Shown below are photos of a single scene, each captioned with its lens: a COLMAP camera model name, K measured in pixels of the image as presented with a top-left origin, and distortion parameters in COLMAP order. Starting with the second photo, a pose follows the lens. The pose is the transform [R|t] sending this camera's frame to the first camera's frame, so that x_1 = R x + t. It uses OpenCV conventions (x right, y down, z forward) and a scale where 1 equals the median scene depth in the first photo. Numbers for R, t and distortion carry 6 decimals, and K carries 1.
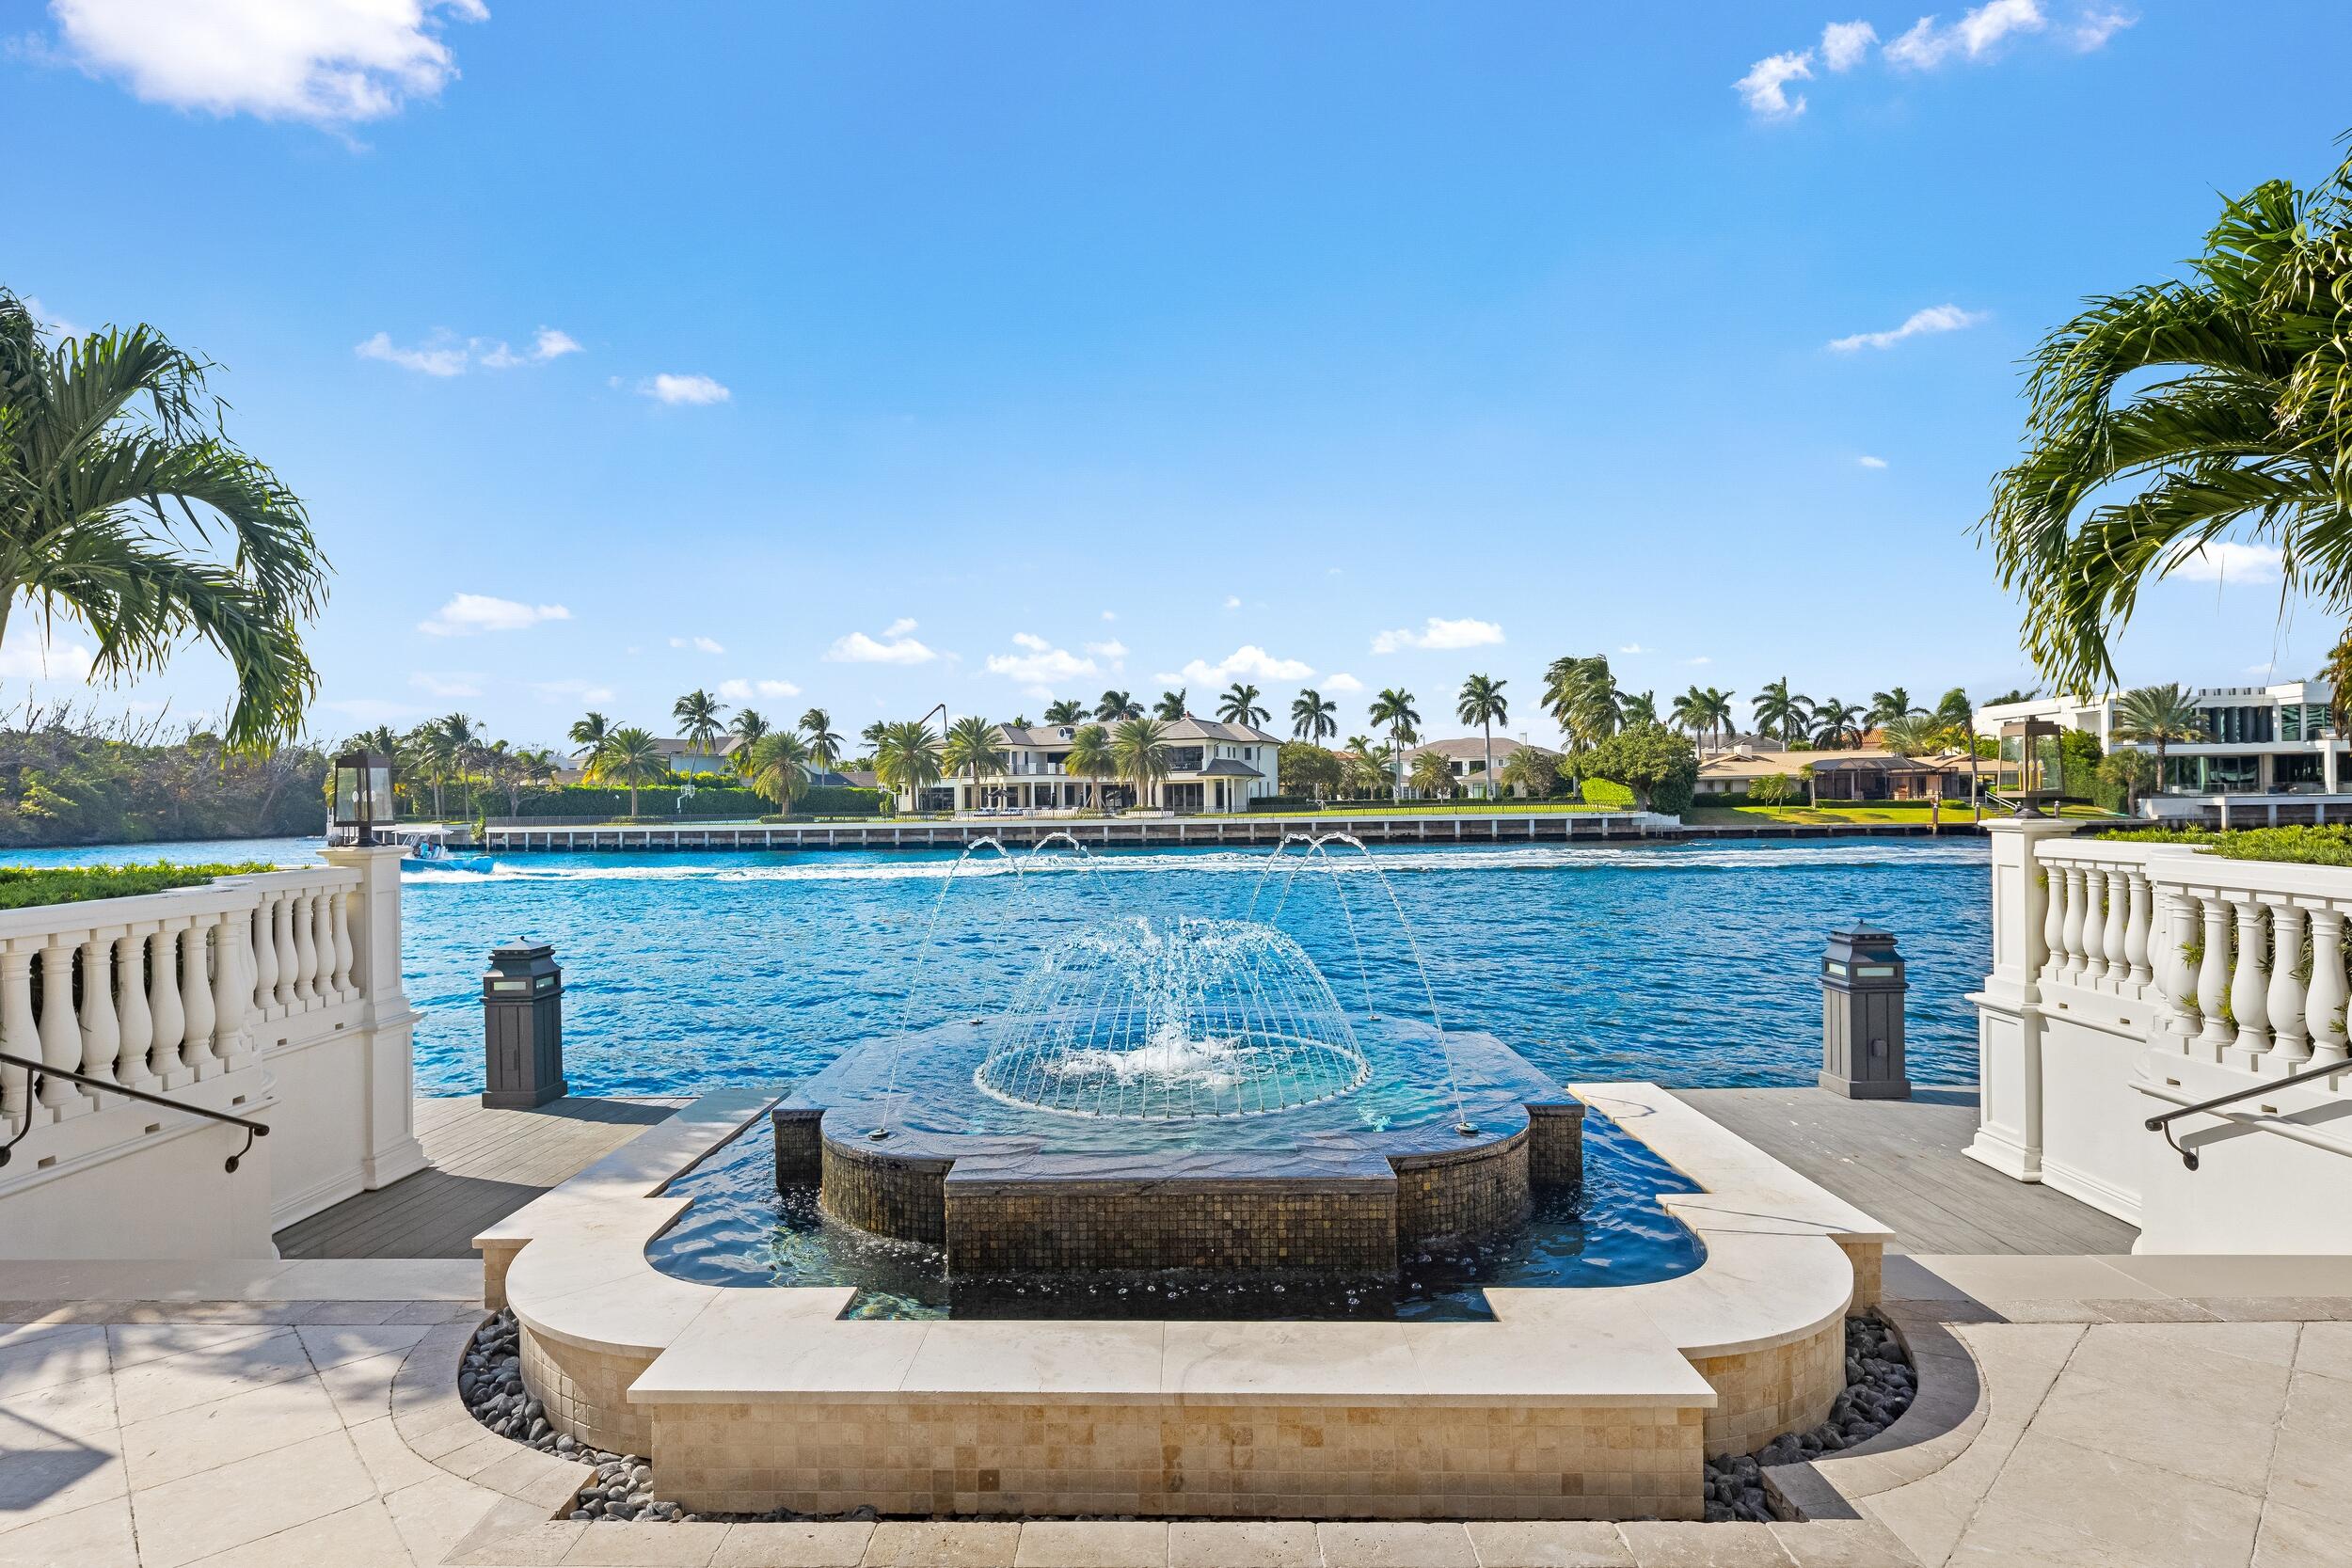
lens RADIAL K [[1181.2, 0, 1166.3], [0, 1181.2, 795.7], [0, 0, 1]] dist [0.006301, -0.004486]
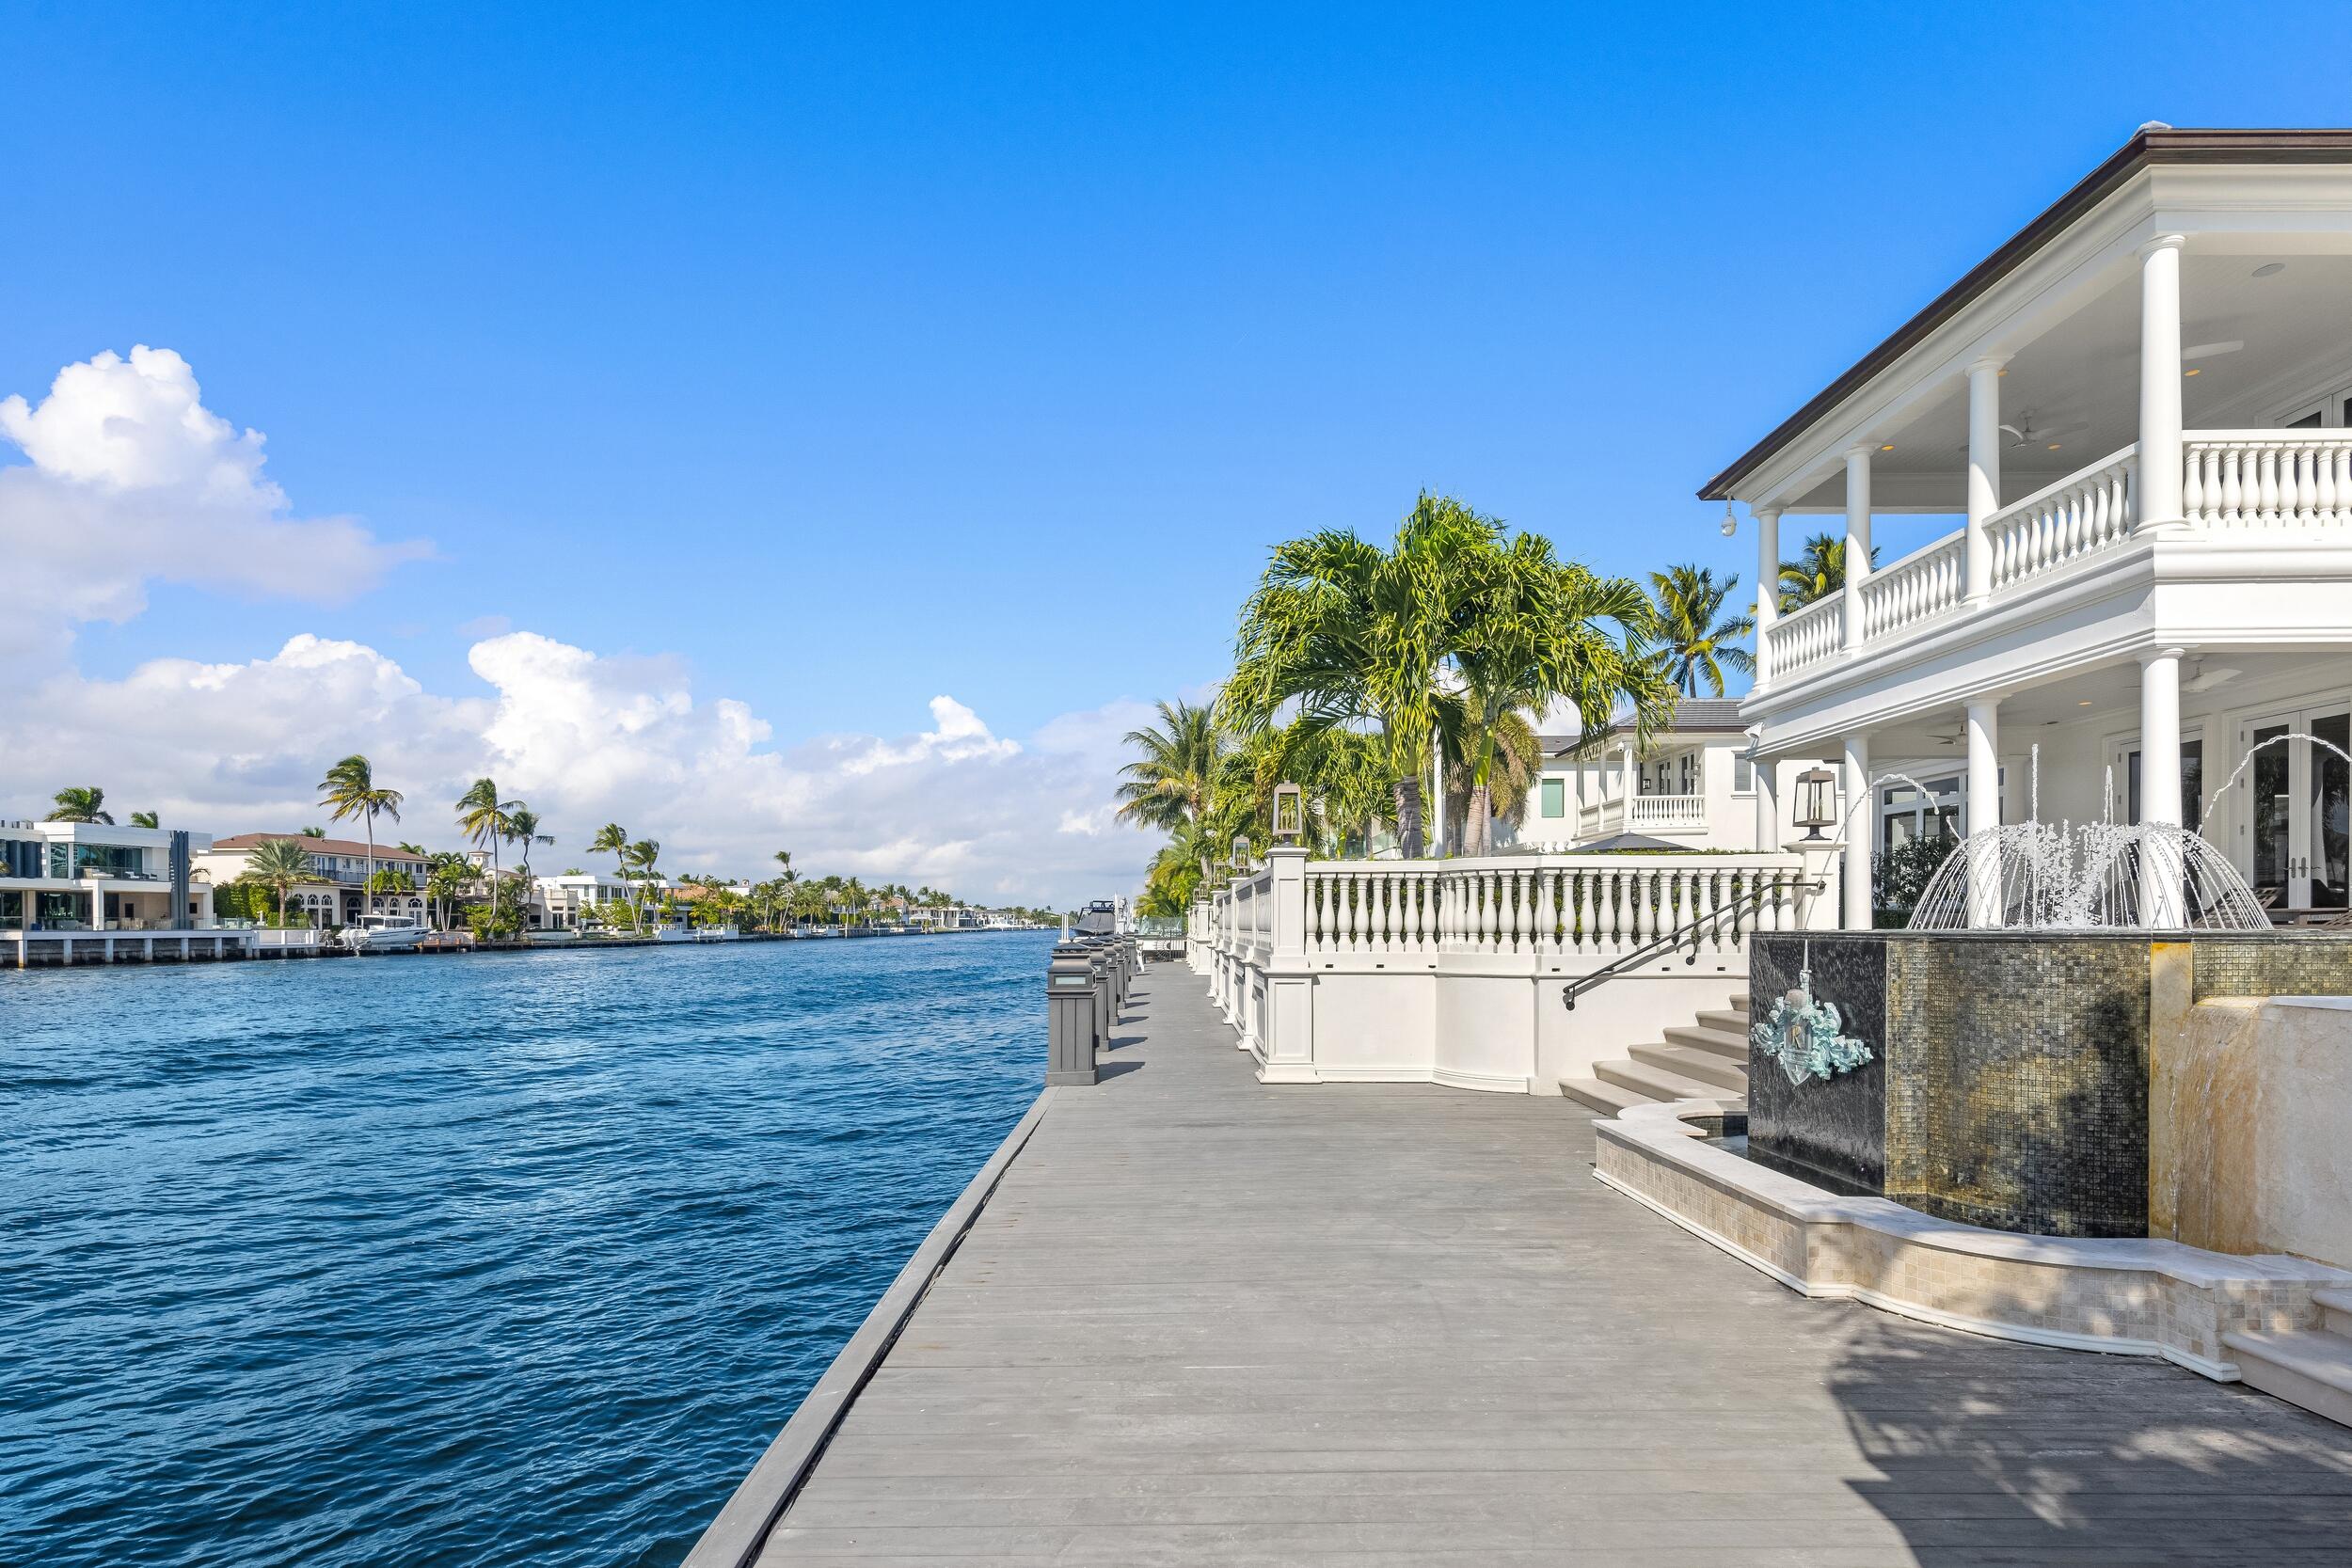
lens RADIAL K [[1181.2, 0, 1133.9], [0, 1181.2, 935.5], [0, 0, 1]] dist [0.006301, -0.004486]
pose [[0.001448, 0.010737, 0.999941, -0.063208], [-0.002954, 0.999938, -0.010732, 0.012159], [-0.999995, -0.002939, 0.001479, 0.098218]]
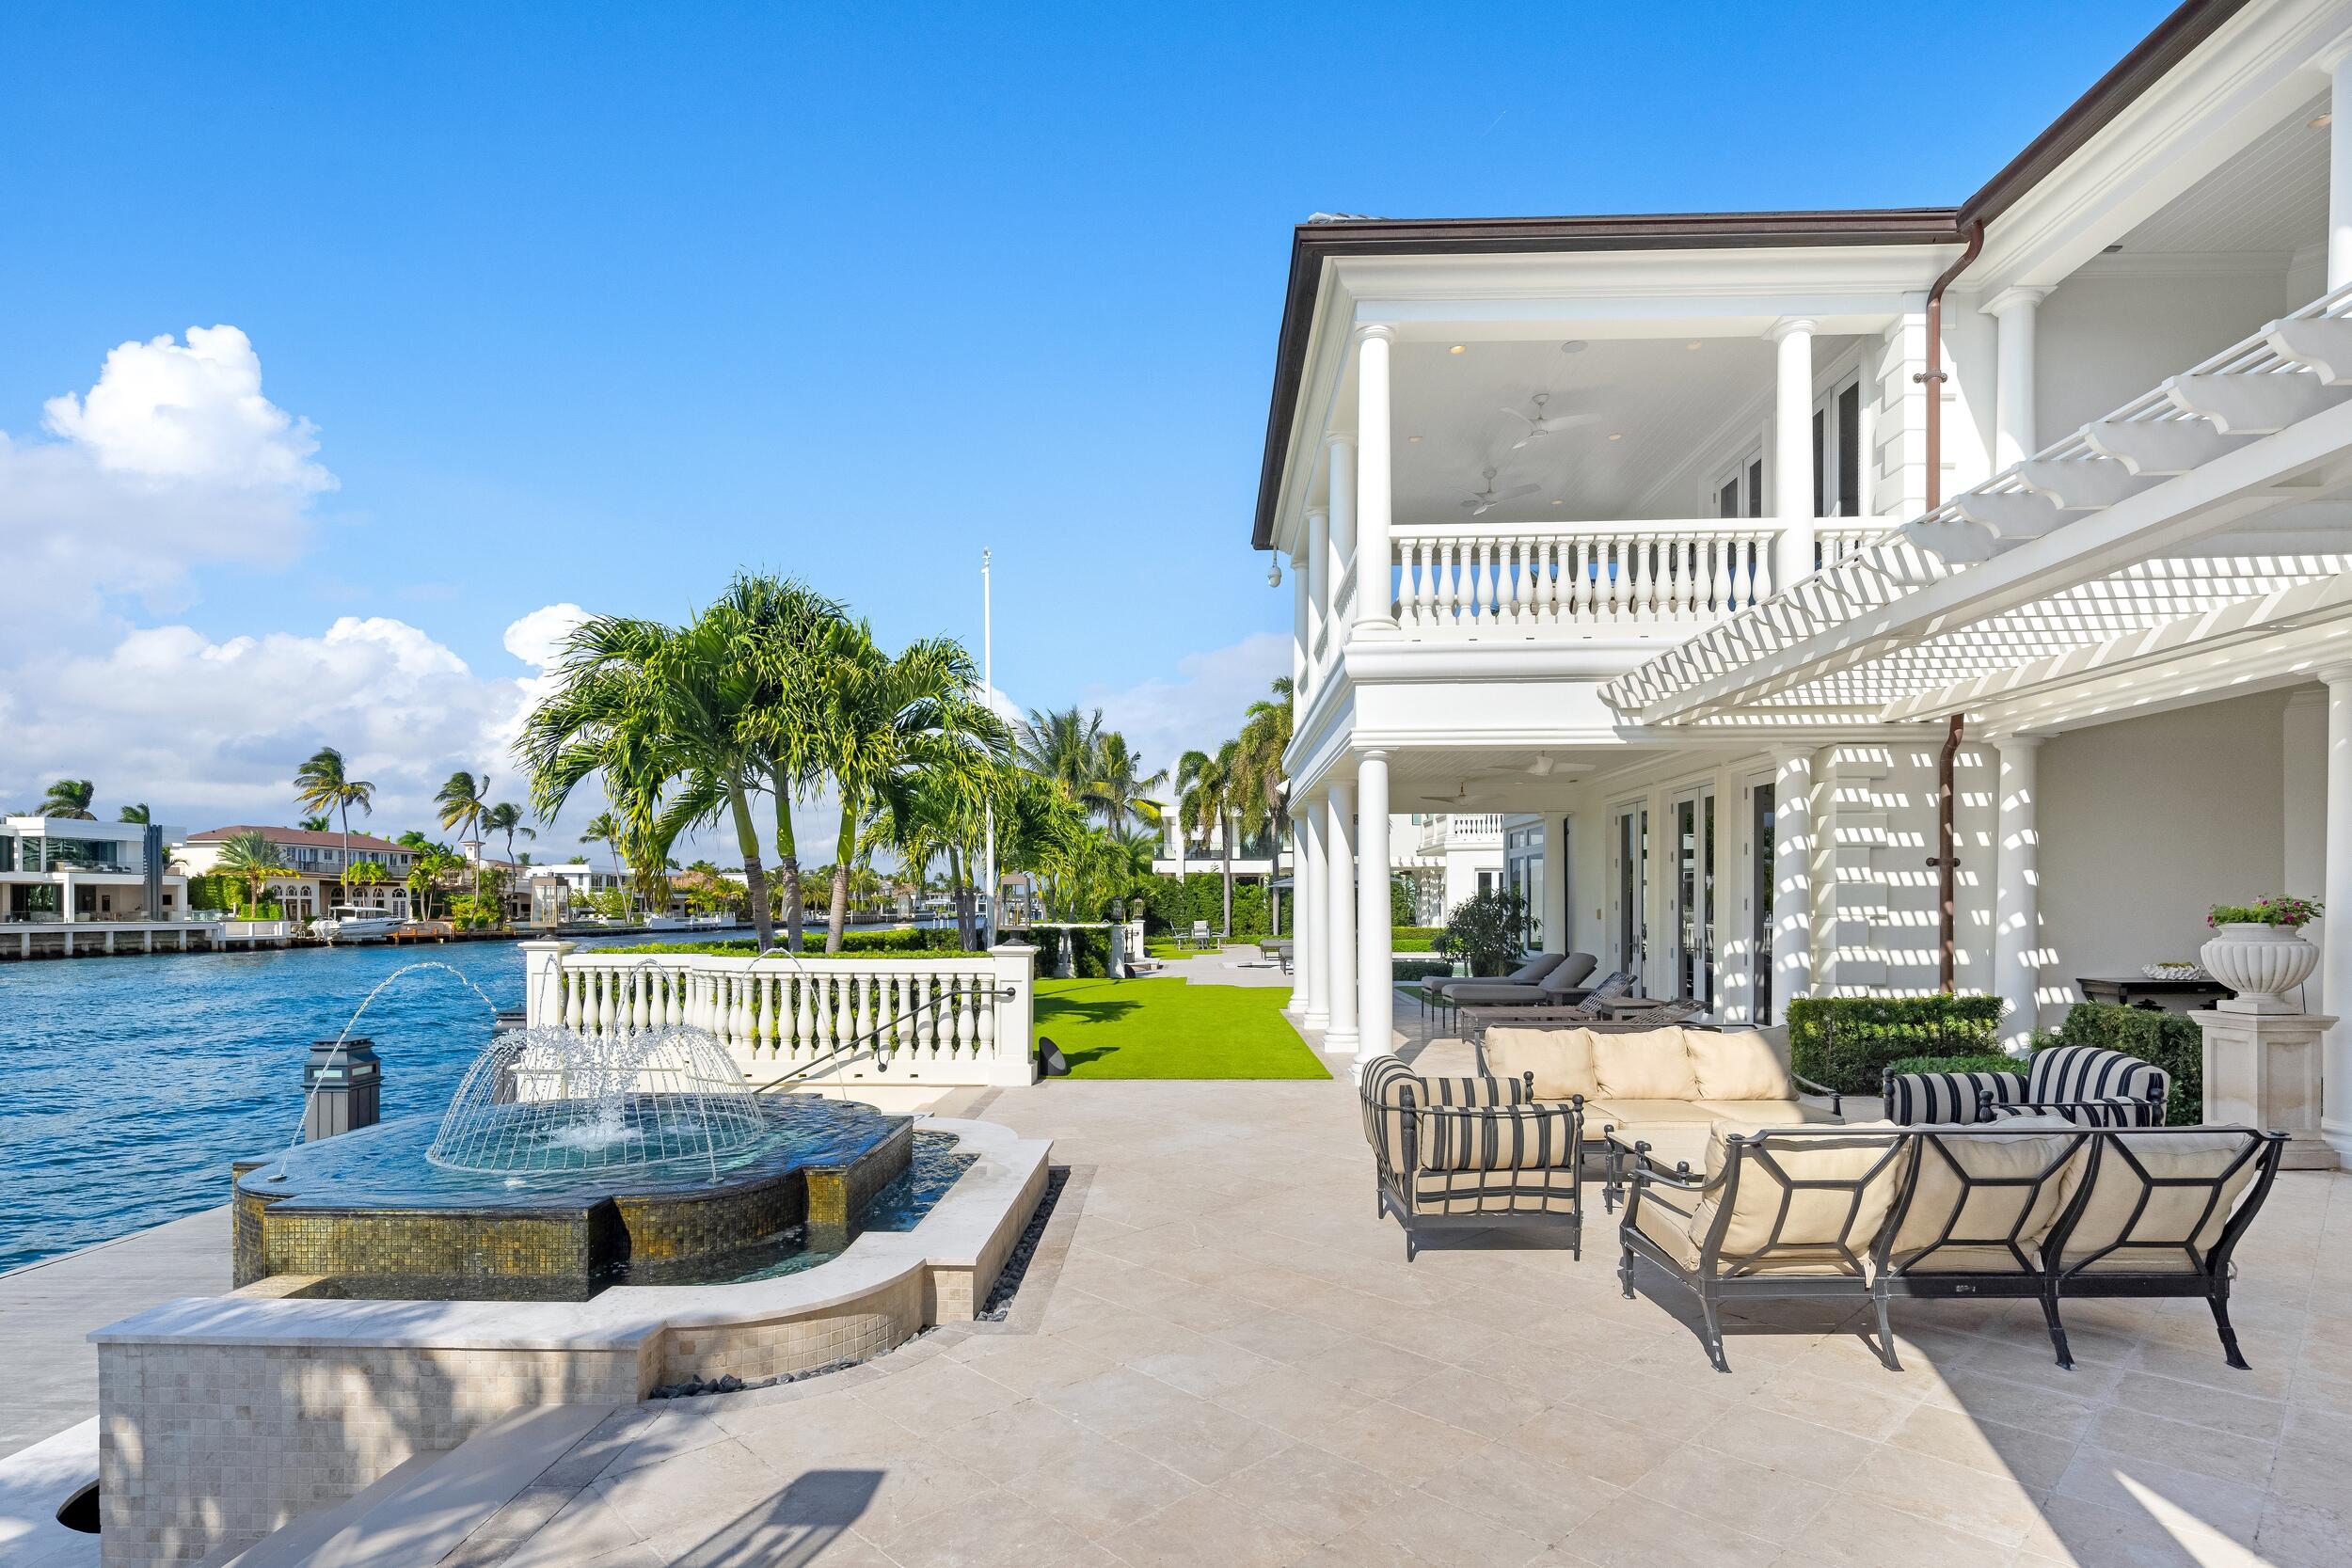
lens RADIAL K [[1181.2, 0, 1130.4], [0, 1181.2, 927.9], [0, 0, 1]] dist [0.006301, -0.004486]
pose [[0.026626, 0.004095, 0.999637, -0.061014], [-0.006734, 0.999970, -0.003917, 0.000216], [-0.999623, -0.006627, 0.026653, 0.018531]]
